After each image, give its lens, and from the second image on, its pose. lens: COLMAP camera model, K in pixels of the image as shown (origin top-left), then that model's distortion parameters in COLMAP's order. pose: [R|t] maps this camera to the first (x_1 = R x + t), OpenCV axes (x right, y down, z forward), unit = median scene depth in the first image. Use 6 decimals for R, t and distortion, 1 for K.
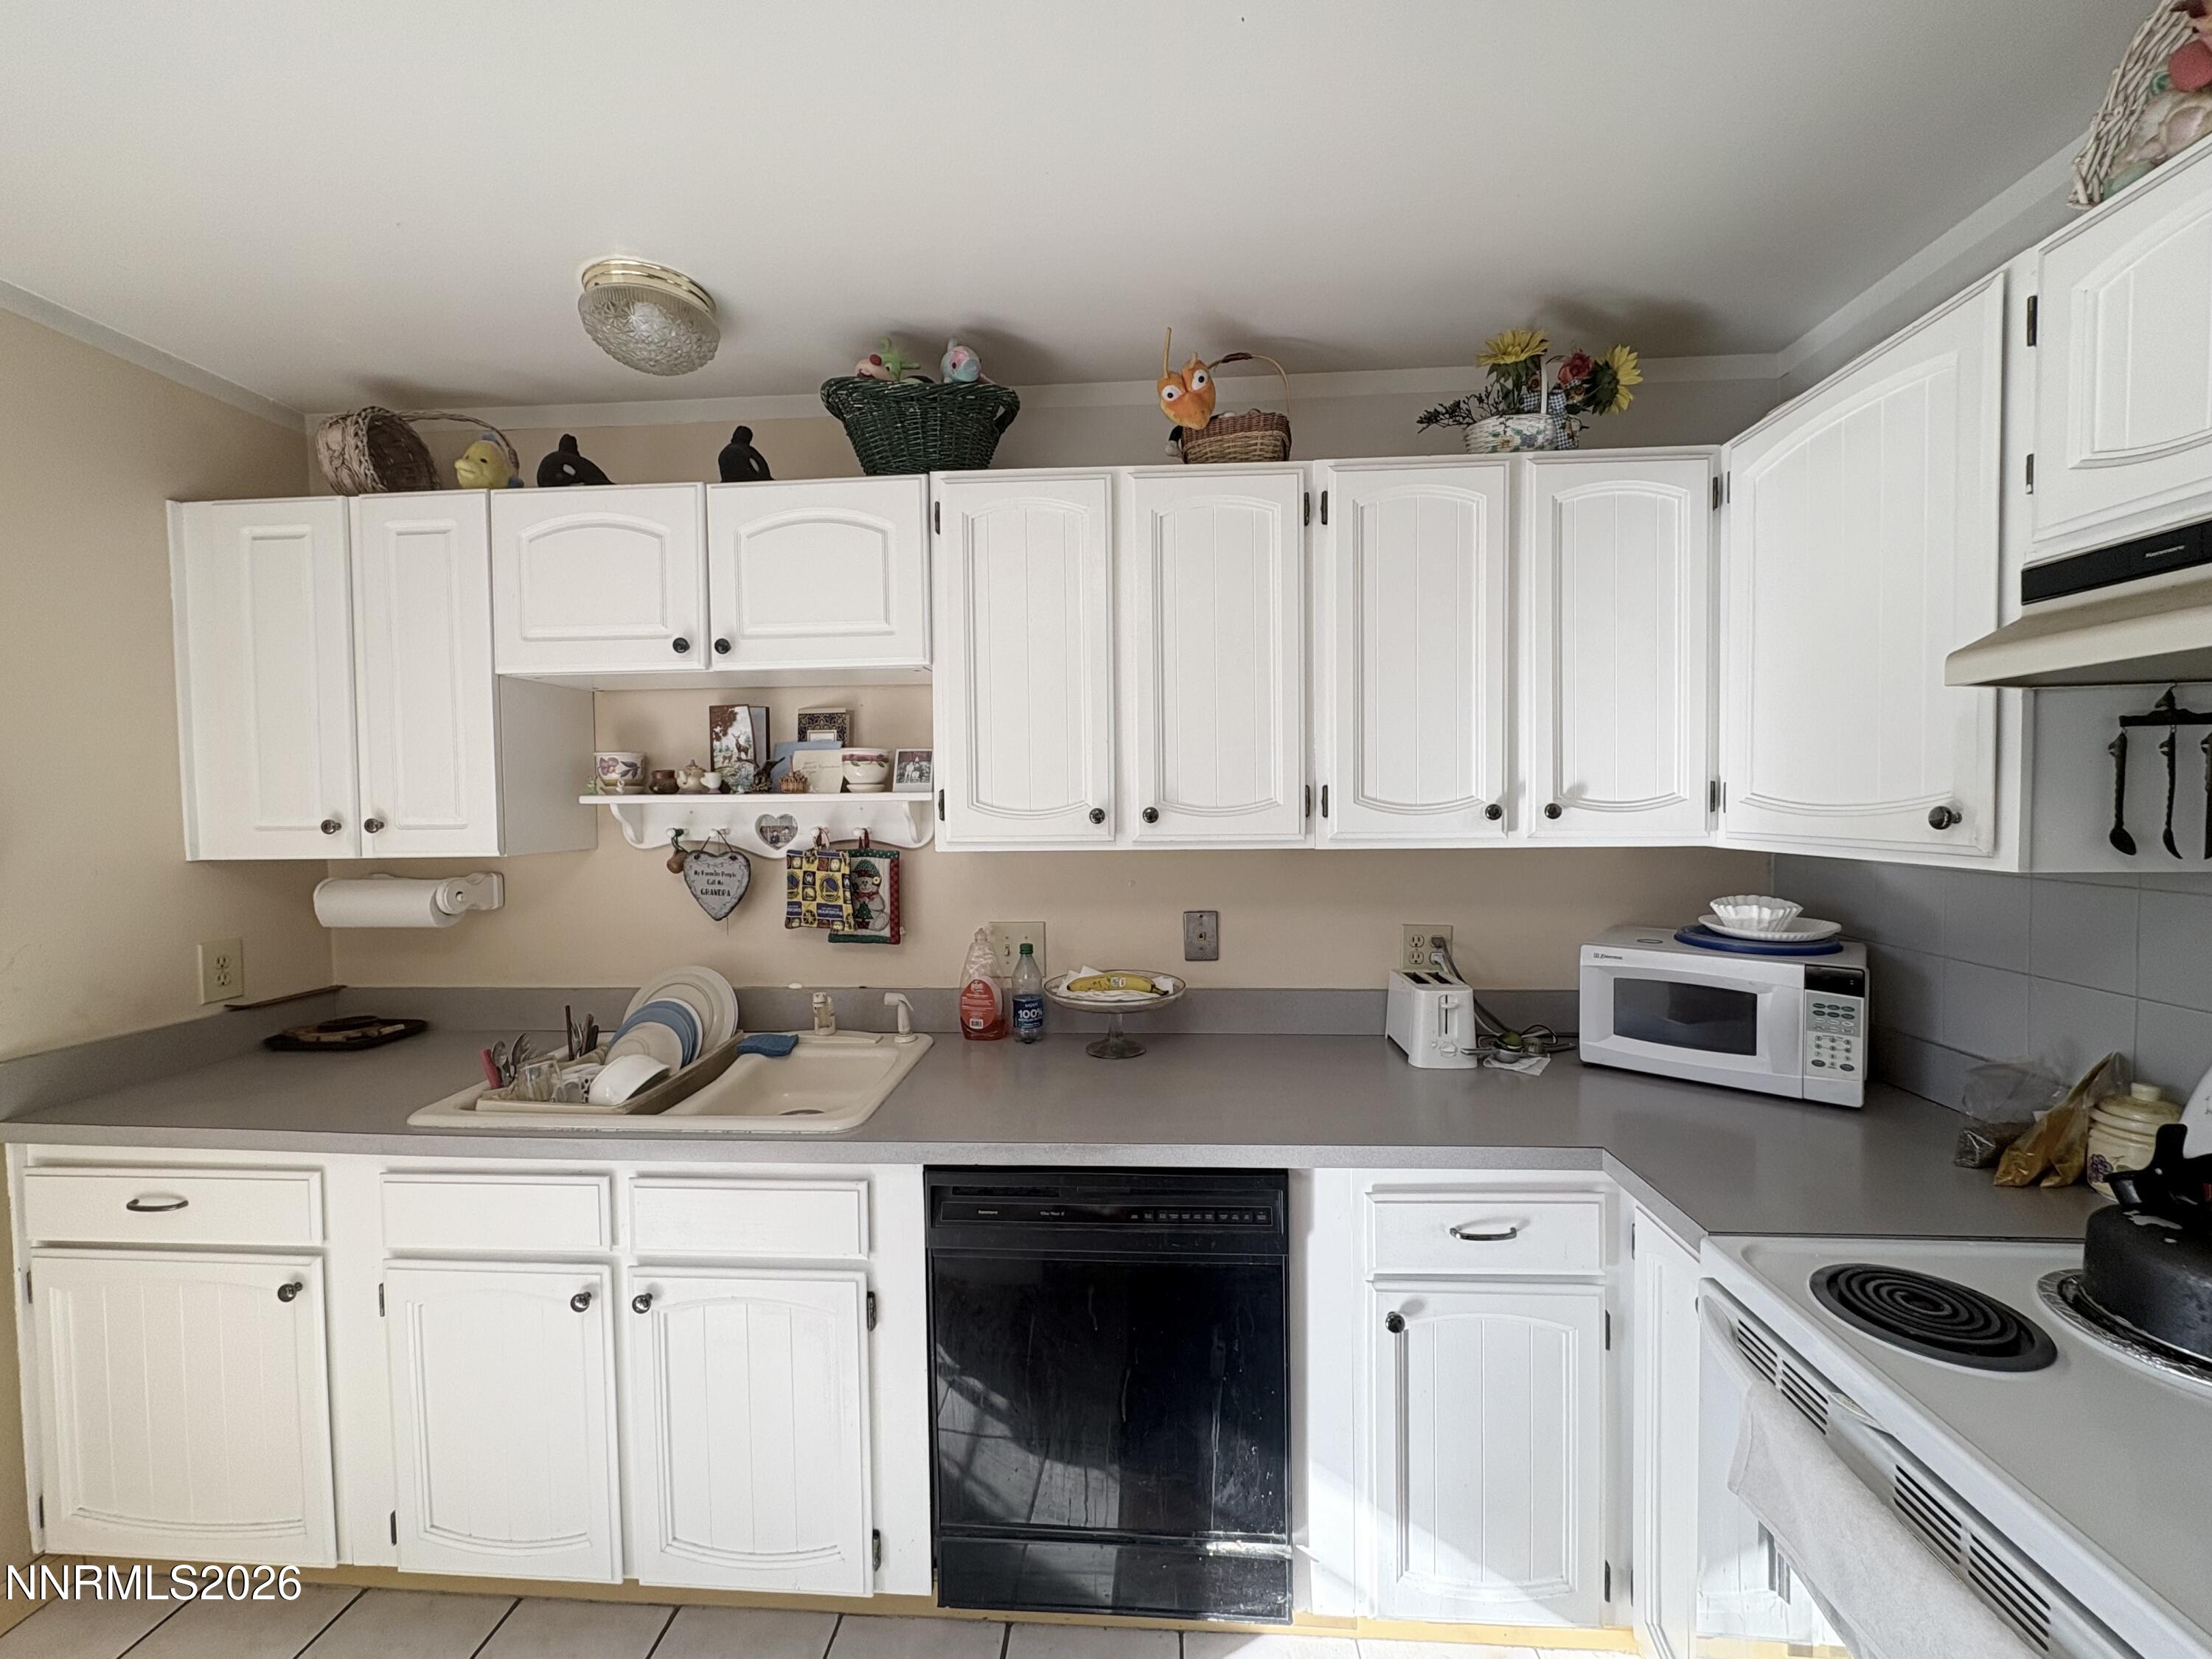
lens RADIAL K [[881.0, 0, 1106.0], [0, 881.0, 829.5], [0, 0, 1]] dist [-0.000854, 0.000417]
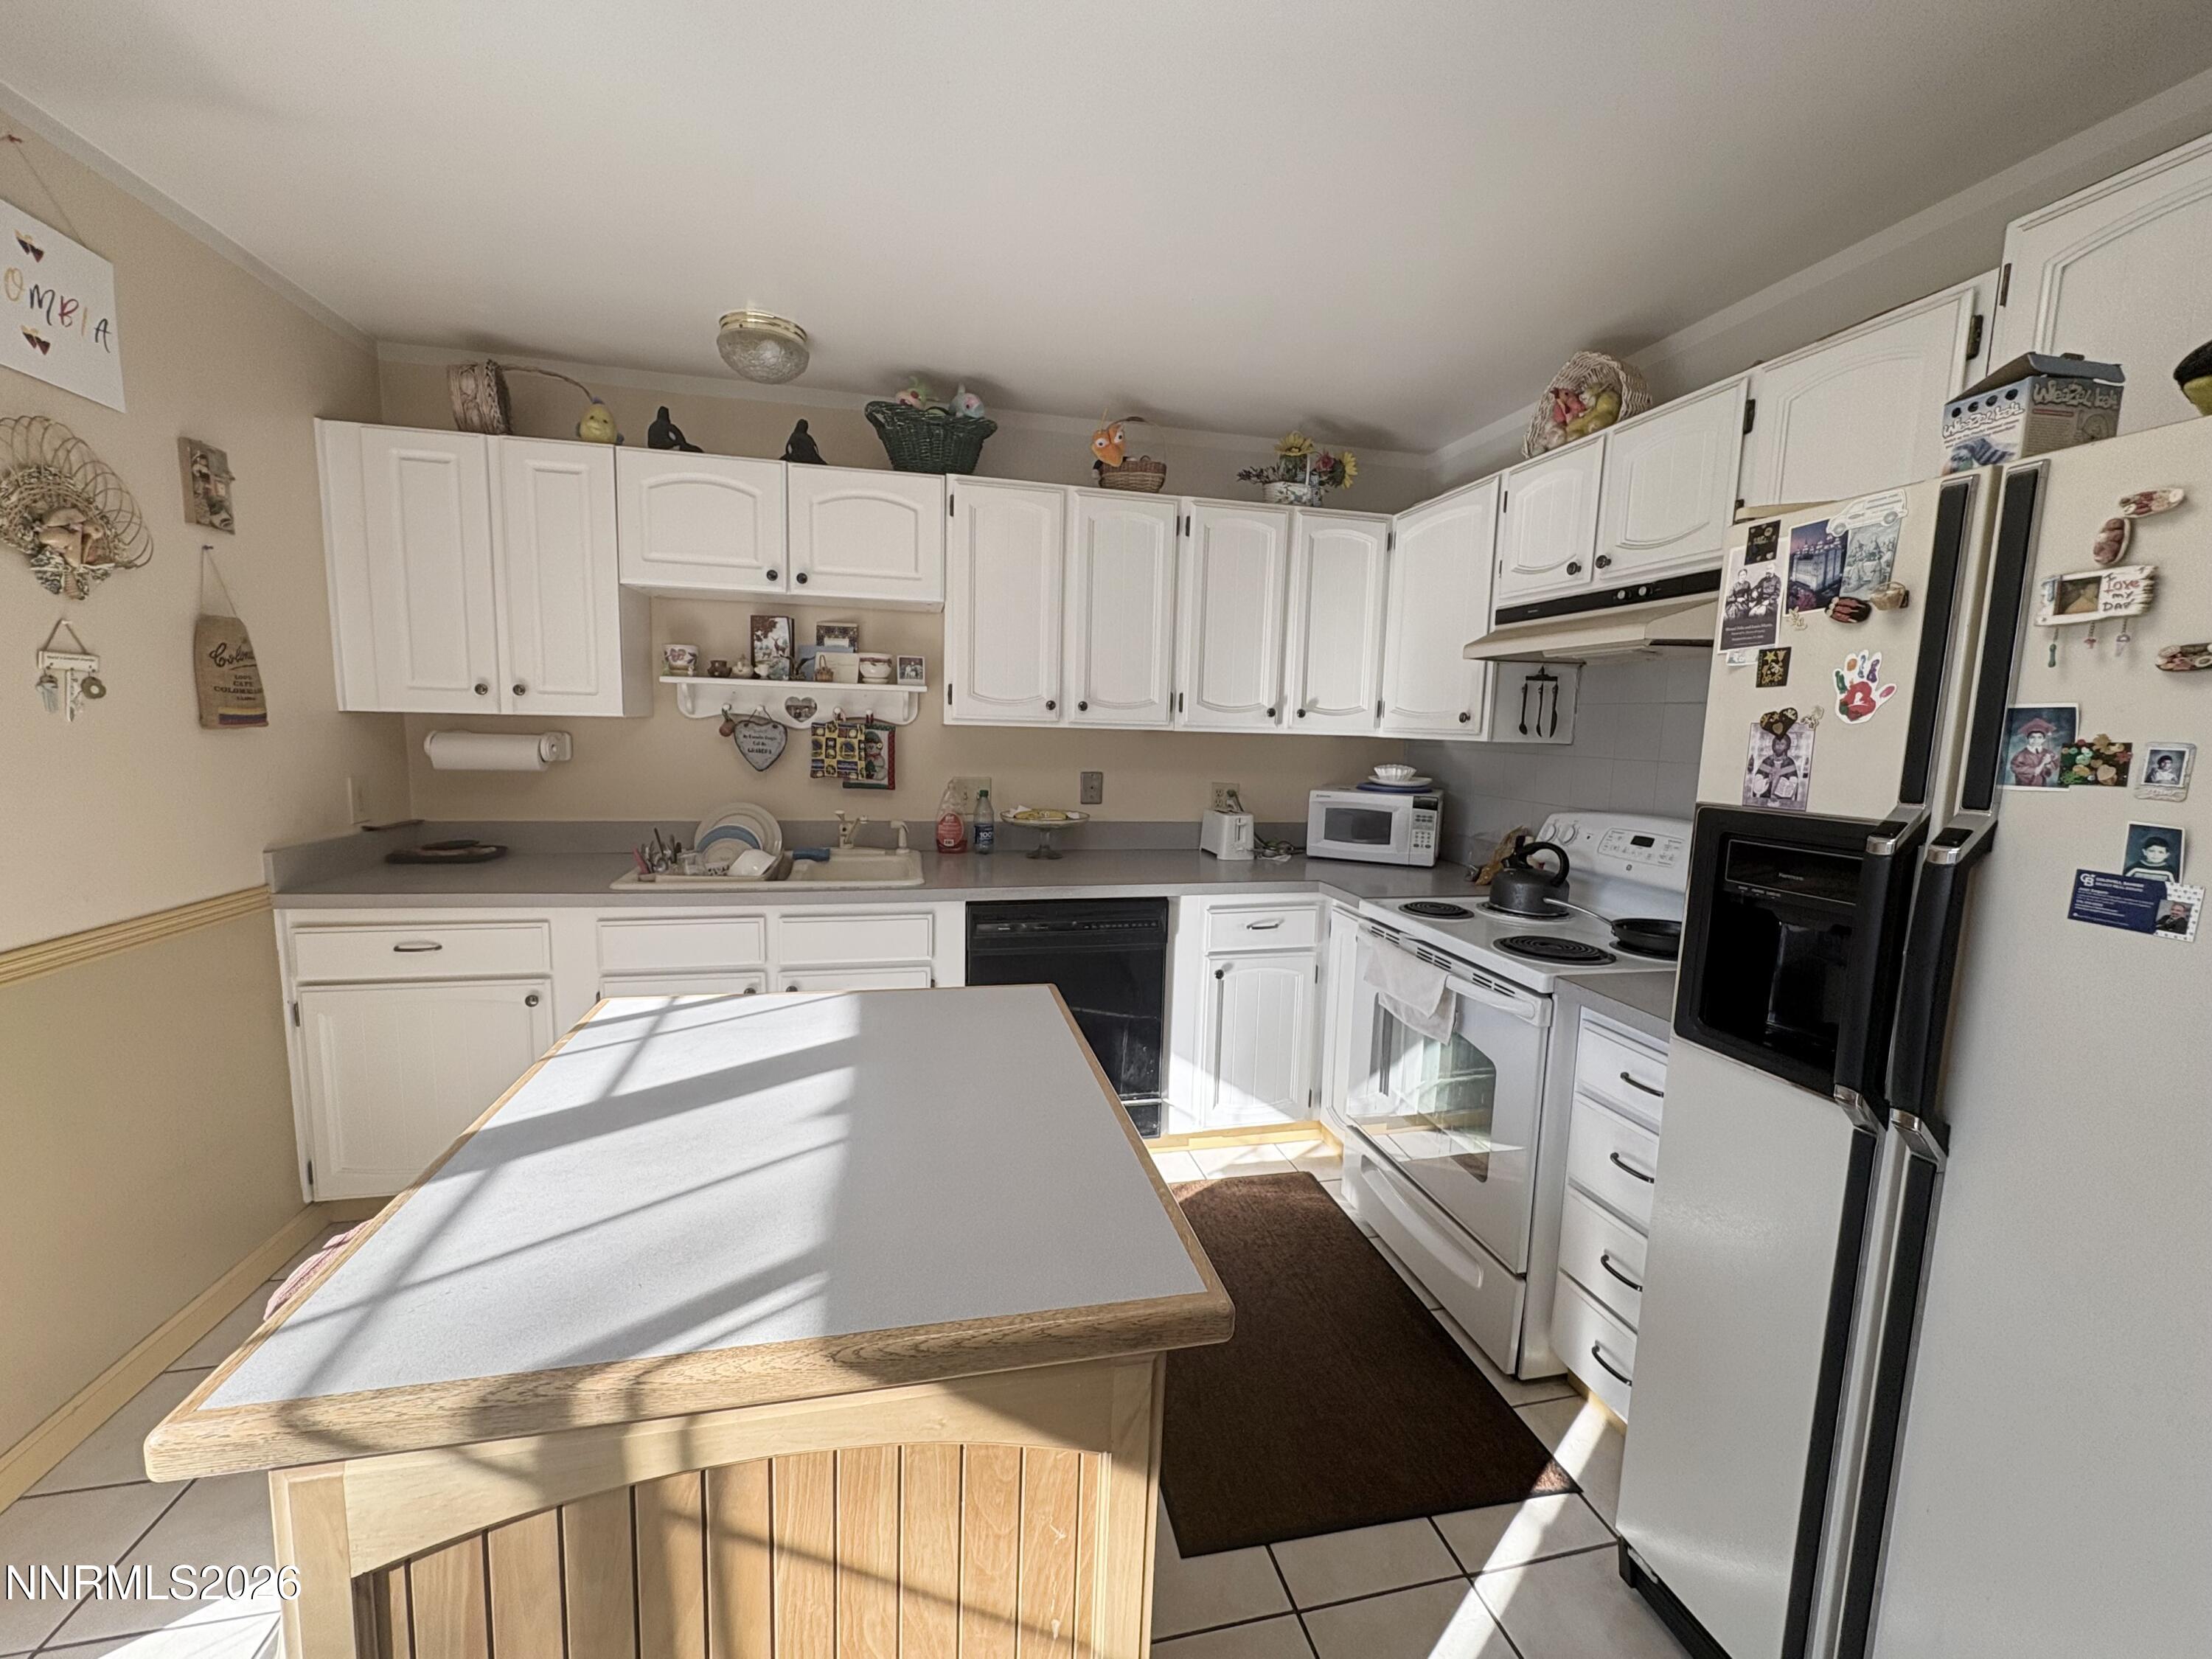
lens RADIAL K [[881.0, 0, 1106.0], [0, 881.0, 829.5], [0, 0, 1]] dist [-0.000854, 0.000417]
pose [[0.956905, 0.003442, 0.290379, -0.378585], [-0.029805, 0.995813, 0.086415, 0.068595], [-0.288866, -0.091345, 0.953002, -0.595263]]
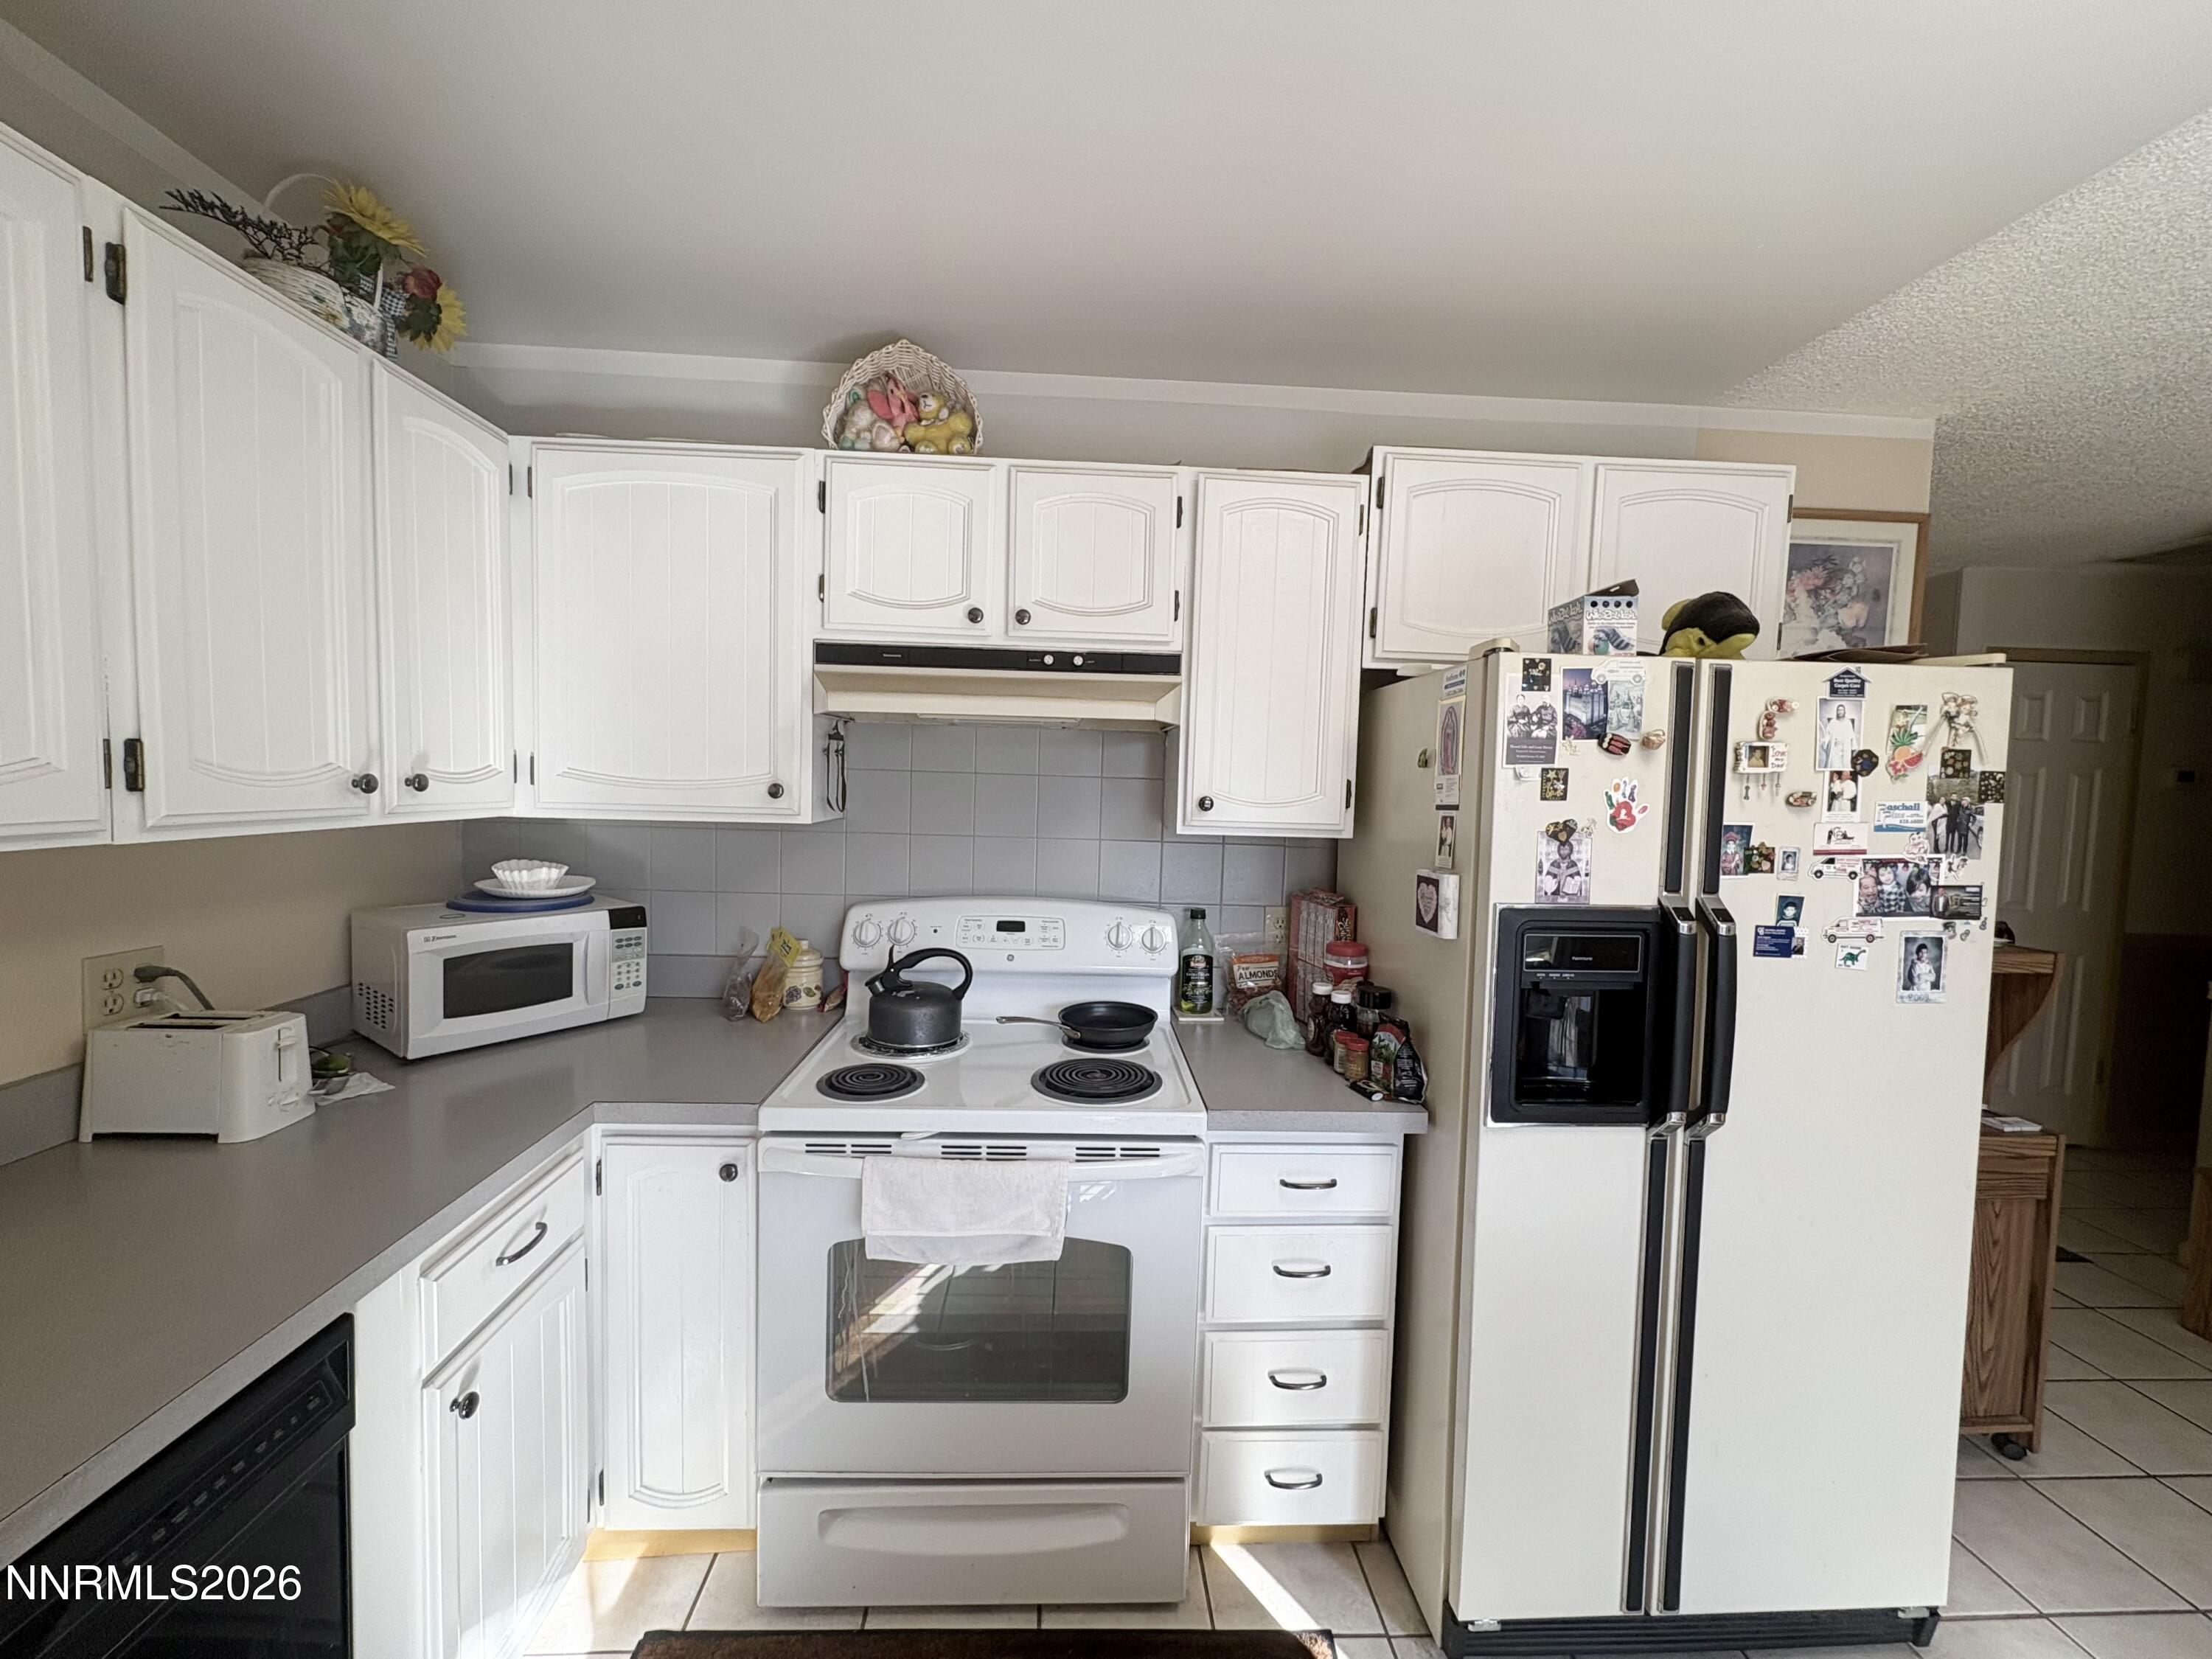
lens RADIAL K [[881.0, 0, 1106.0], [0, 881.0, 829.5], [0, 0, 1]] dist [-0.000854, 0.000417]
pose [[-0.117097, -0.051207, 0.991799, -0.429319], [0.006183, 0.998613, 0.052289, -0.015050], [-0.993101, 0.012255, -0.116618, 0.399513]]
